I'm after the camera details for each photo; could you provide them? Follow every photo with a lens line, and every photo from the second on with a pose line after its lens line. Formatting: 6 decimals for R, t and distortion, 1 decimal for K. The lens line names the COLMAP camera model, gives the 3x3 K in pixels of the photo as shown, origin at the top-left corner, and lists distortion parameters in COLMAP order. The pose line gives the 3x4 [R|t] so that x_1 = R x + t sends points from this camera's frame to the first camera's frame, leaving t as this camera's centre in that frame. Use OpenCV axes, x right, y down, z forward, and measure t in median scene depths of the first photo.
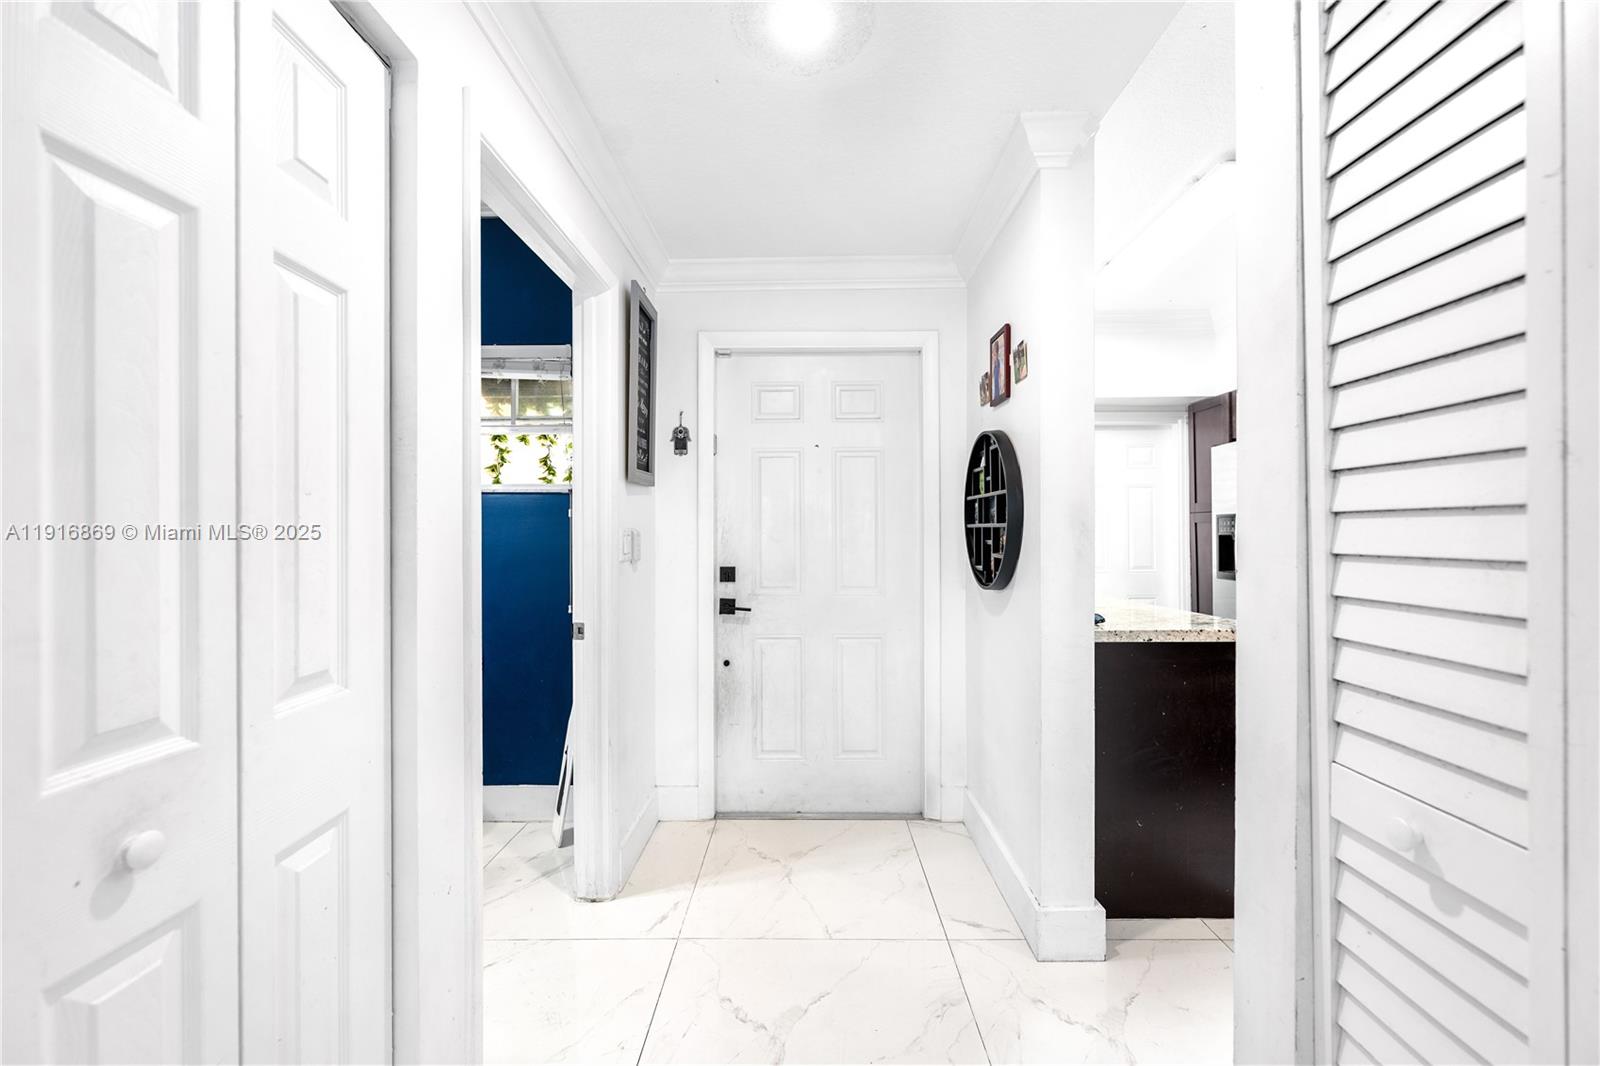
lens RADIAL K [[639.3, 0, 805.1], [0, 639.3, 527.5], [0, 0, 1]] dist [-0.001836, -0.000522]
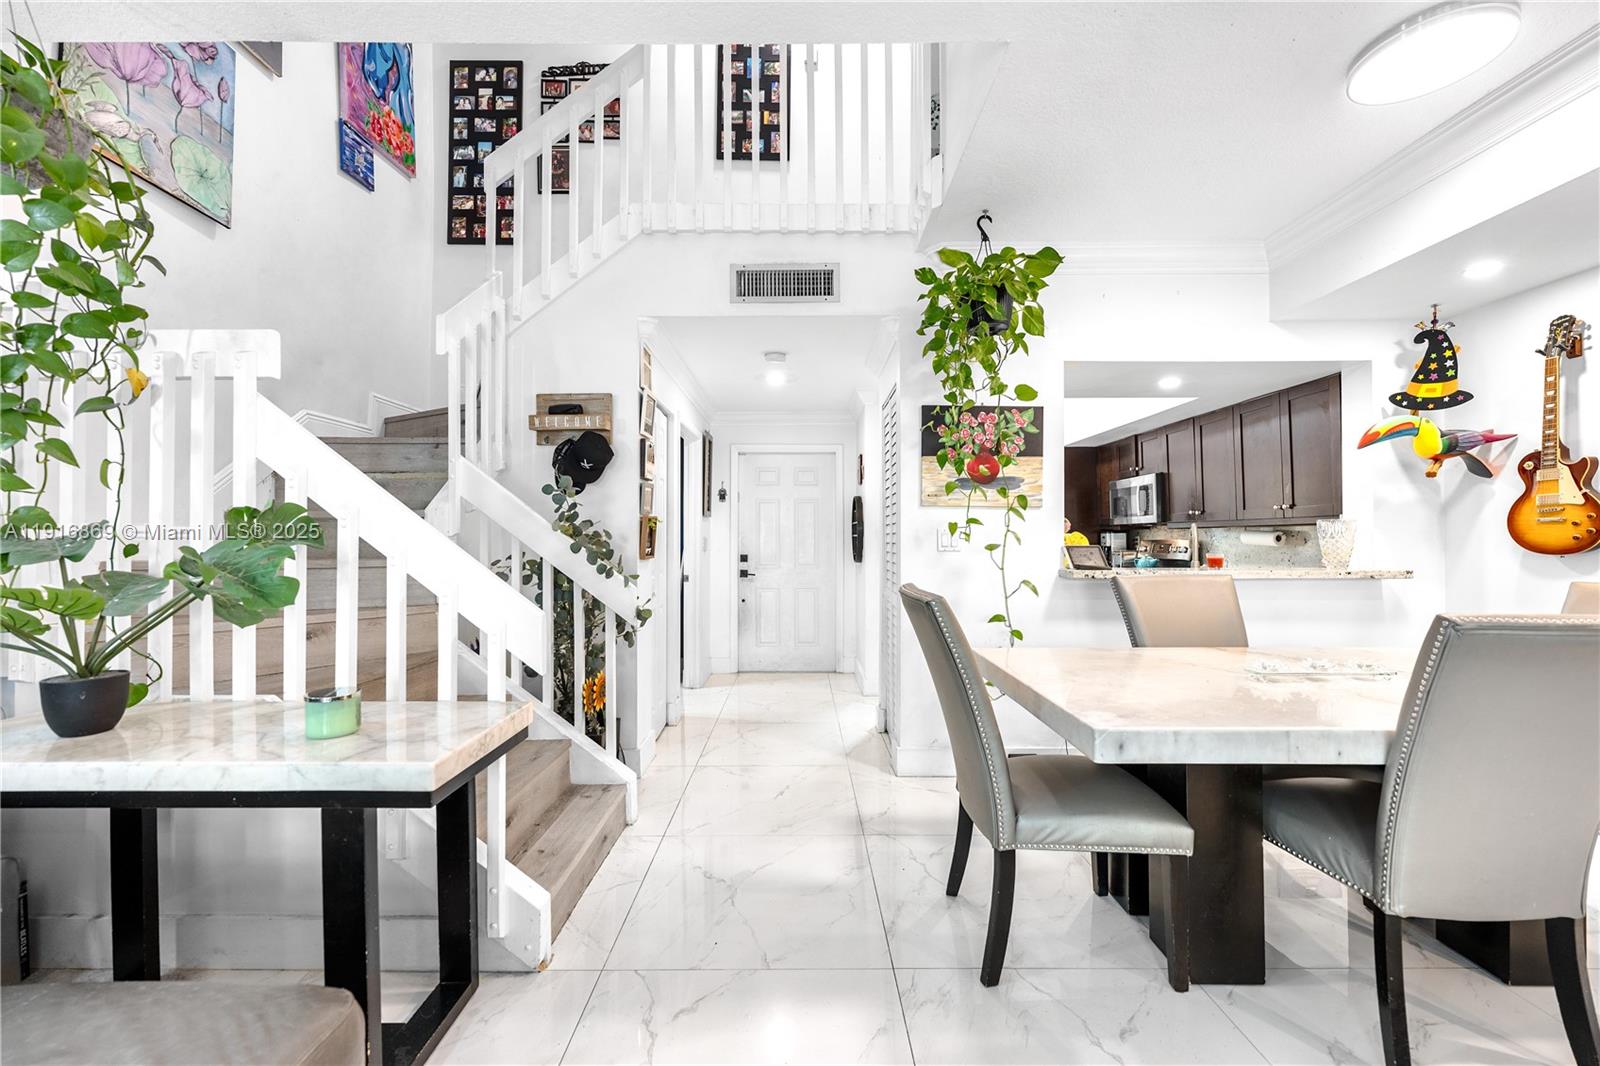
lens RADIAL K [[639.3, 0, 798.0], [0, 639.3, 536.6], [0, 0, 1]] dist [-0.001836, -0.000522]
pose [[0.999998, 0.001962, -0.000319, 0.057165], [-0.001964, 0.999962, -0.008551, 0.019052], [0.000302, 0.008551, 0.999963, -1.114091]]
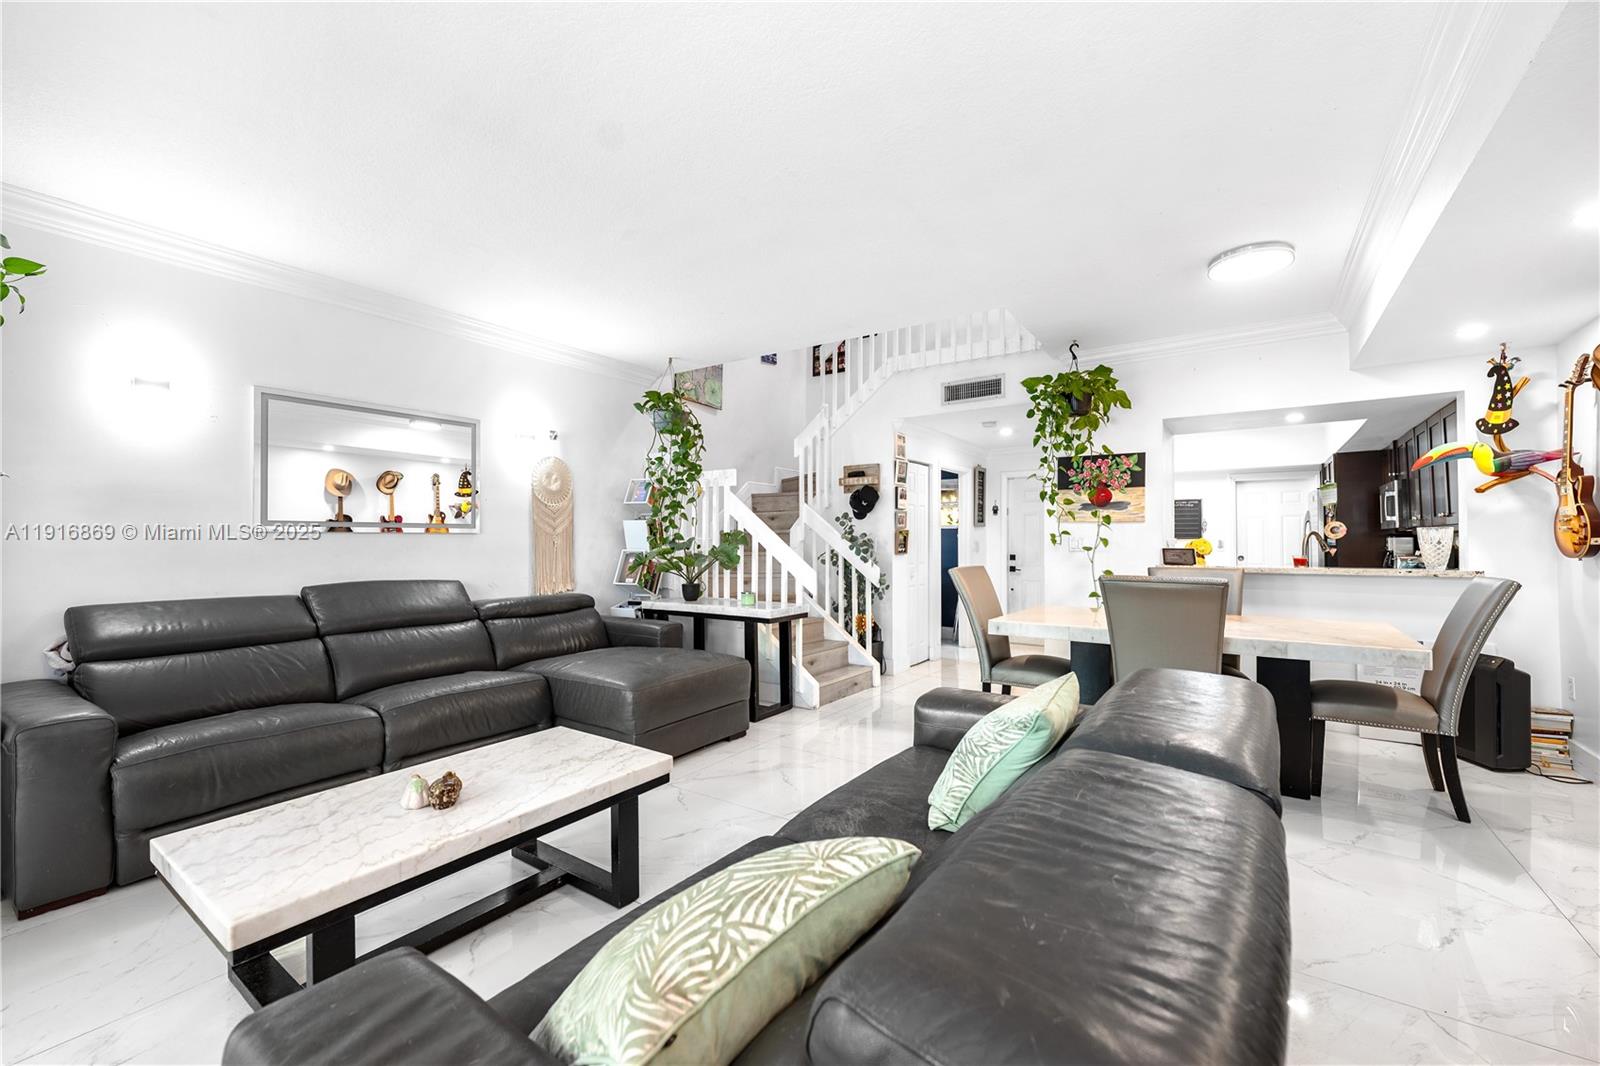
lens RADIAL K [[639.3, 0, 796.3], [0, 639.3, 535.7], [0, 0, 1]] dist [-0.001836, -0.000522]
pose [[0.823825, -0.002467, -0.566839, 0.689326], [-0.005631, 0.999906, -0.012536, 0.018622], [0.566816, 0.013519, 0.823733, -1.852749]]
